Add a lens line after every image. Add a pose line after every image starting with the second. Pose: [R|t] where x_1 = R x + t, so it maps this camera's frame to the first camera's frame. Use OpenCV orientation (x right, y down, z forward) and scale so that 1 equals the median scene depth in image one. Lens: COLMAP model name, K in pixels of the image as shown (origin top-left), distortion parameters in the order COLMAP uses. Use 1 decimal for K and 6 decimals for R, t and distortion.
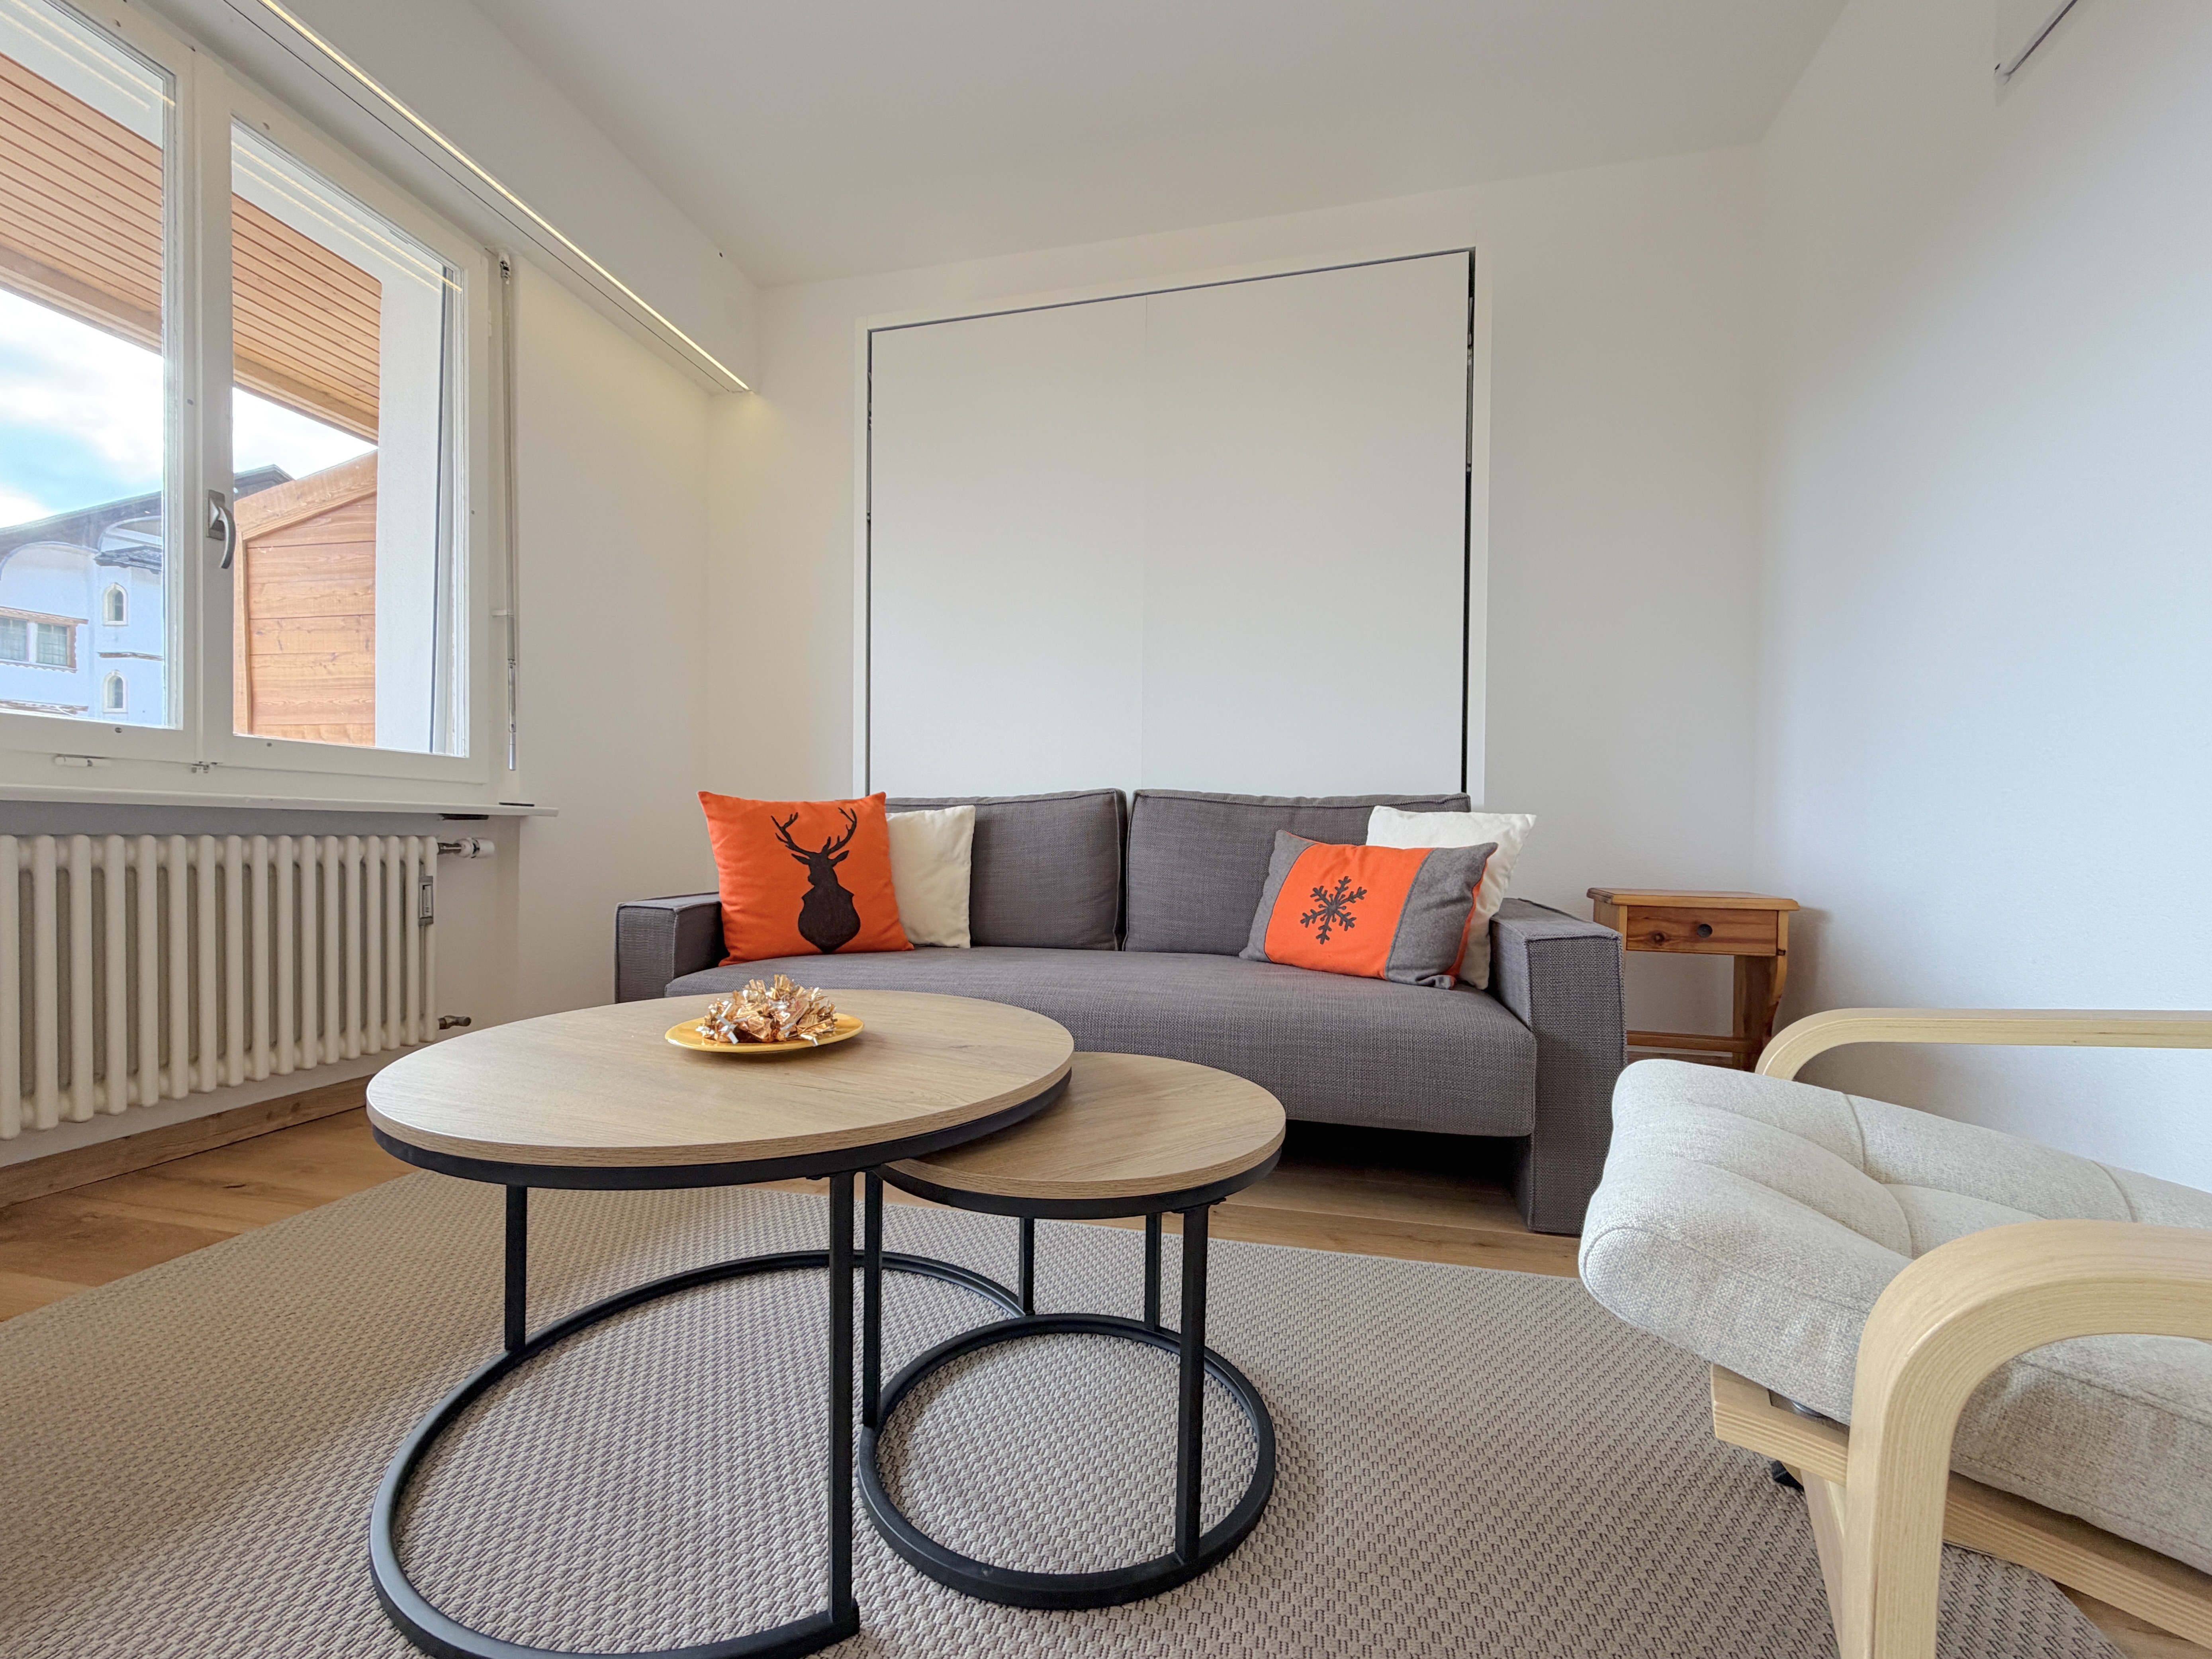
lens RADIAL K [[889.3, 0, 1094.8], [0, 889.3, 847.8], [0, 0, 1]] dist [0.000502, -0.000150]
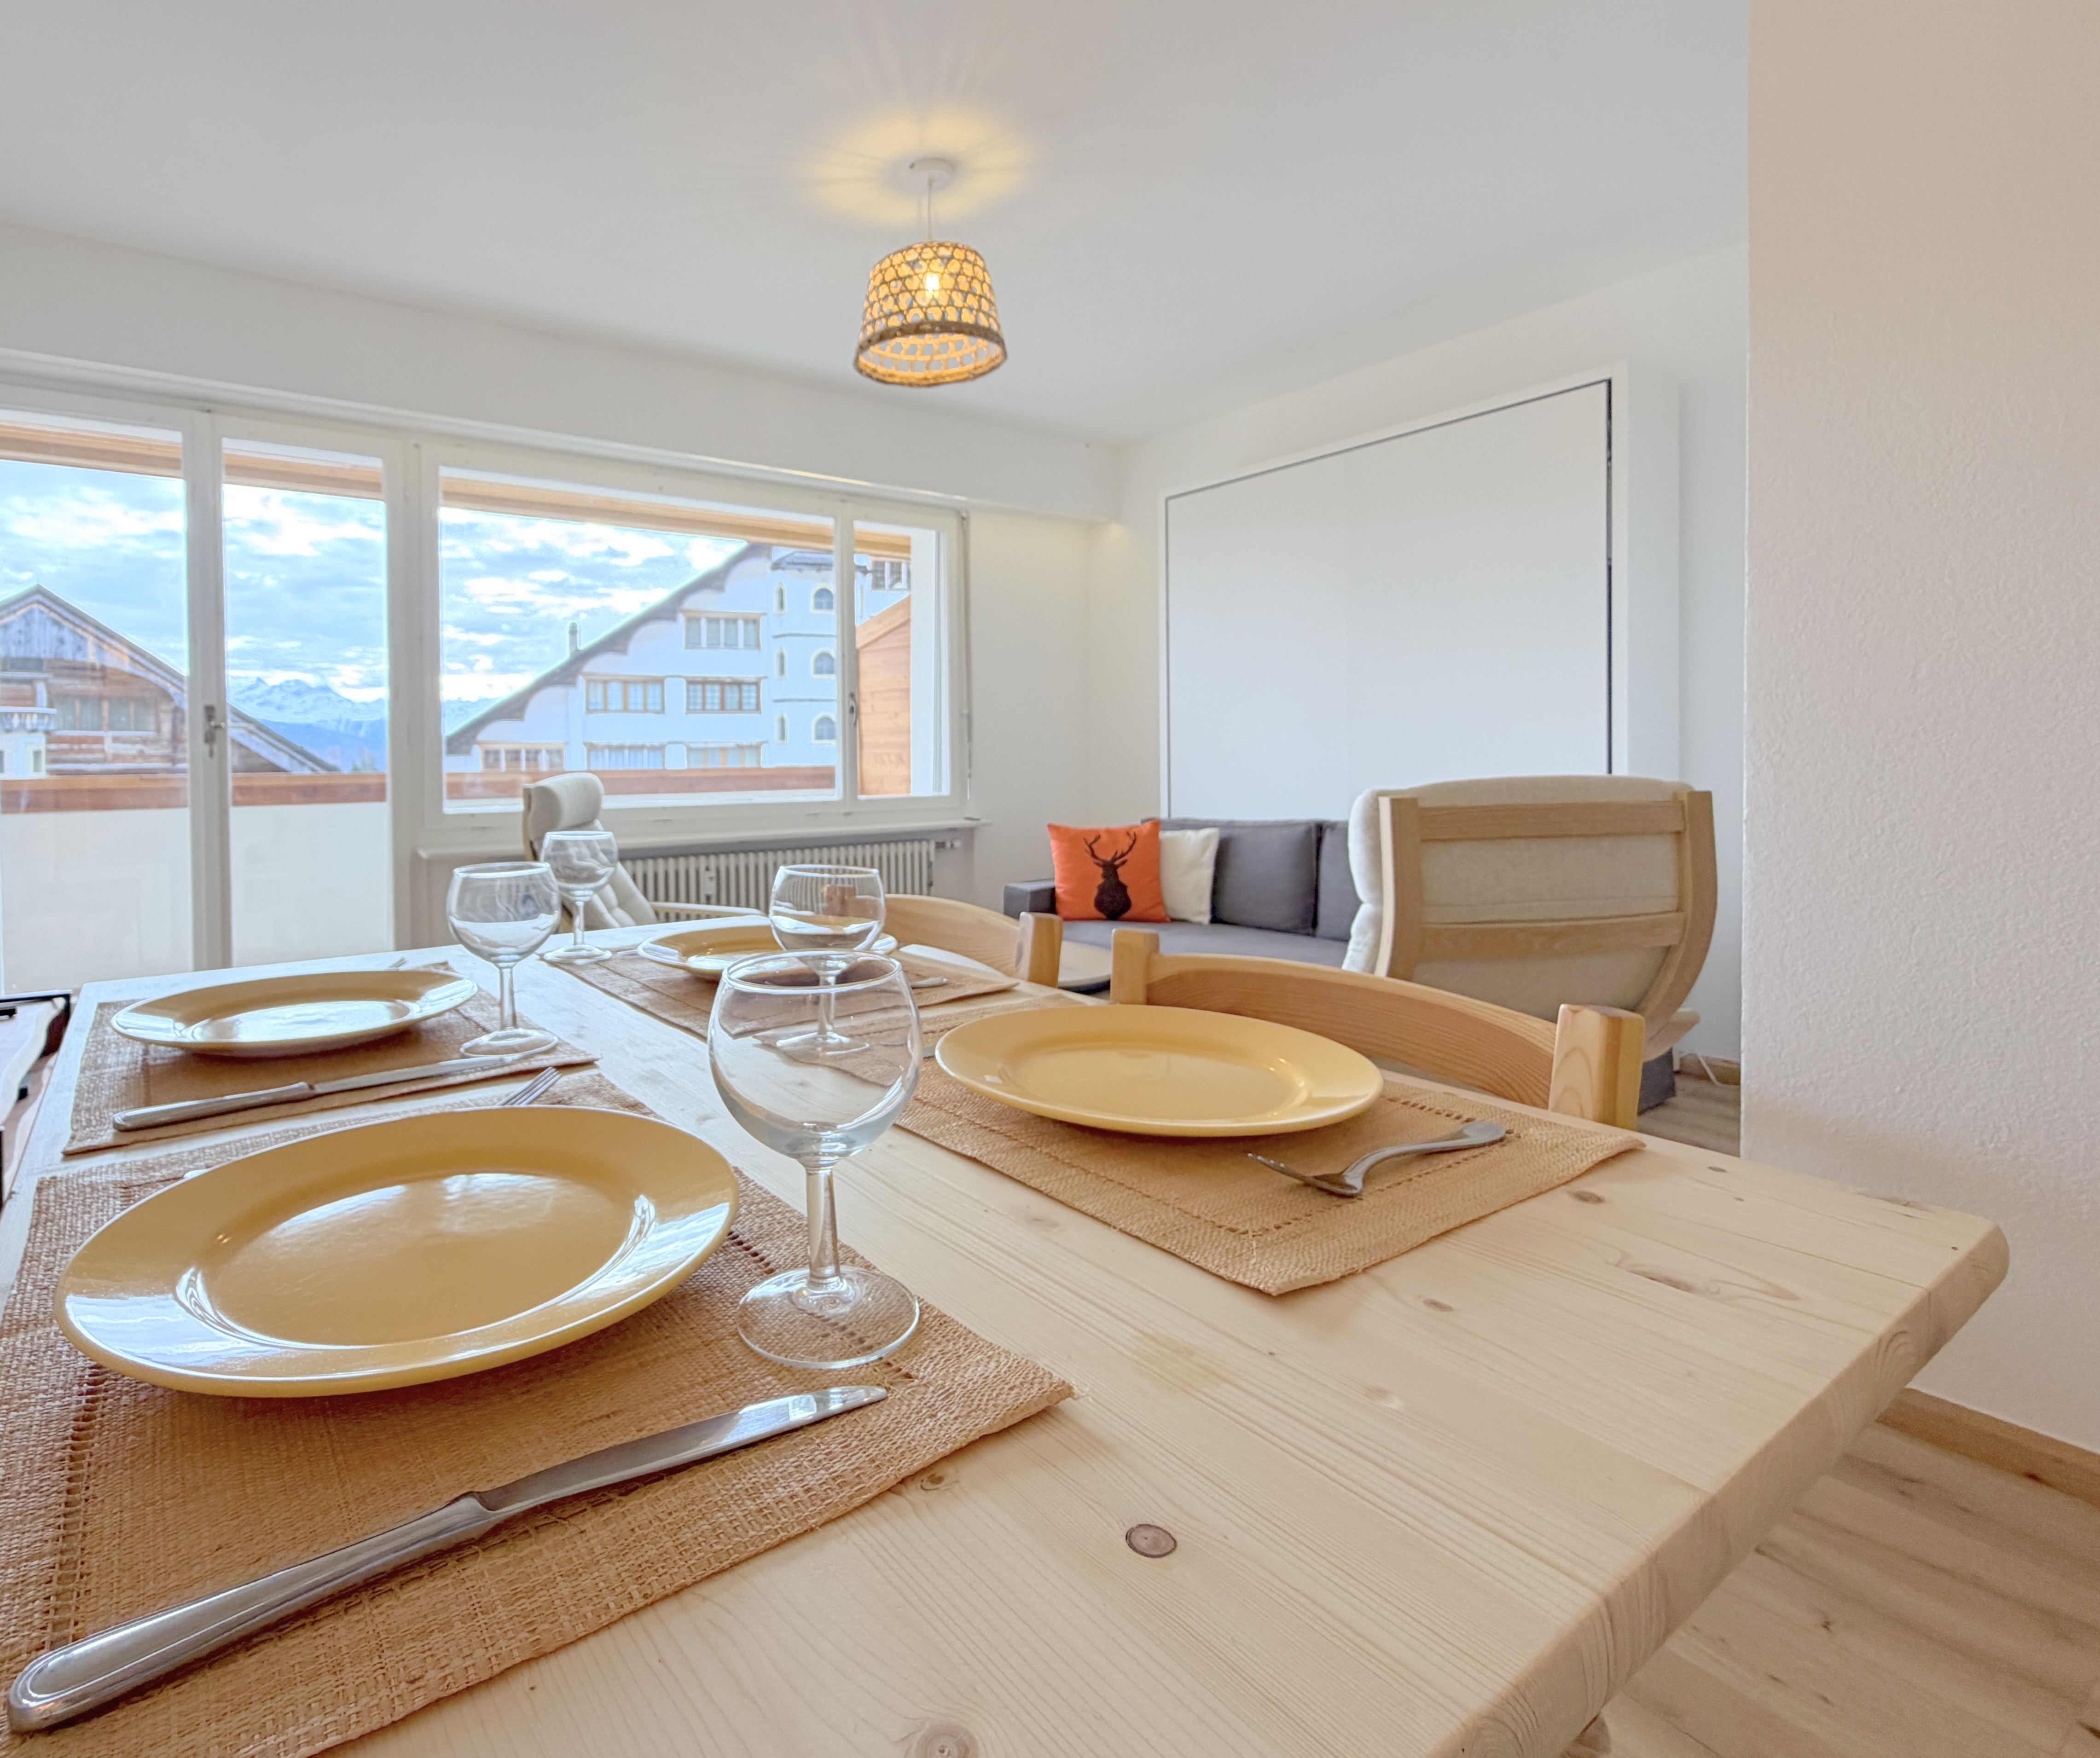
lens RADIAL K [[1036.1, 0, 831.8], [0, 1036.1, 779.3], [0, 0, 1]] dist [-0.003144, -0.018074]
pose [[0.710889, -0.000695, -0.703304, 0.693994], [0.010187, 0.999905, 0.009308, -0.170431], [0.703230, -0.013782, 0.710829, -0.765190]]
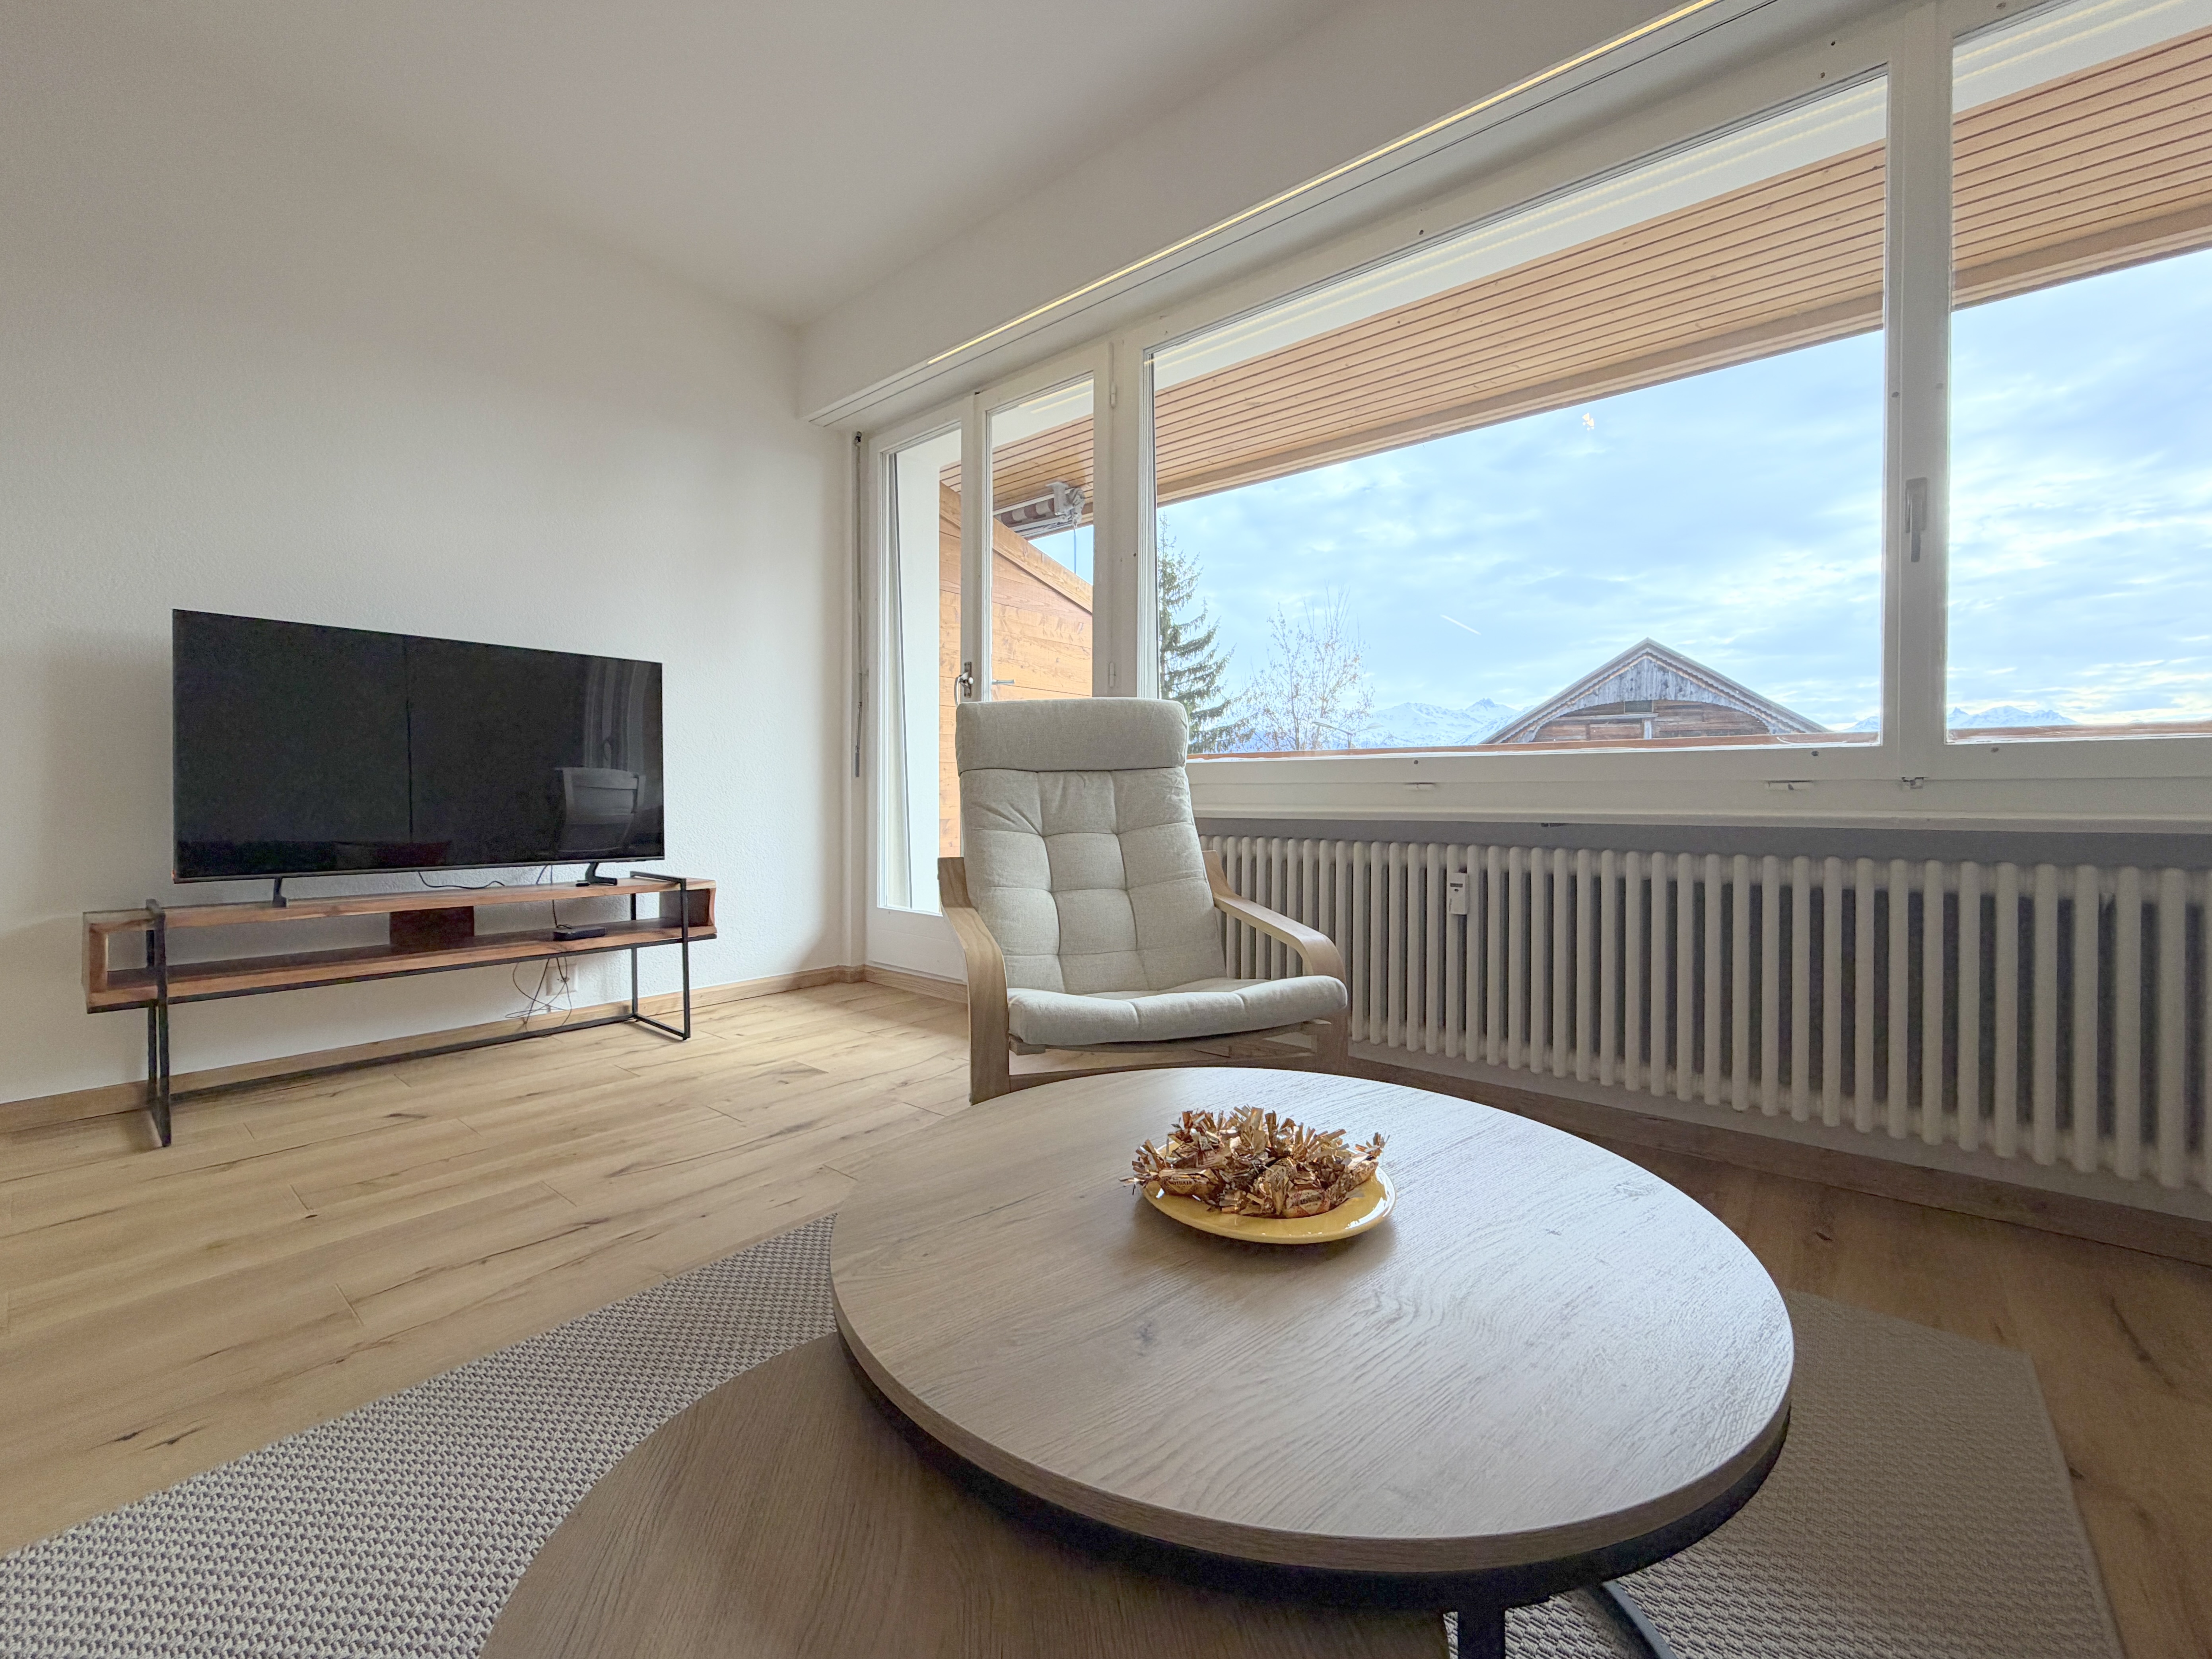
lens RADIAL K [[918.3, 0, 1113.9], [0, 918.3, 801.1], [0, 0, 1]] dist [0.001246, 0.000055]
pose [[-0.440390, -0.005691, -0.897788, 0.174964], [-0.014133, 0.999900, 0.000595, -0.050452], [0.897695, 0.012950, -0.440427, 0.571116]]
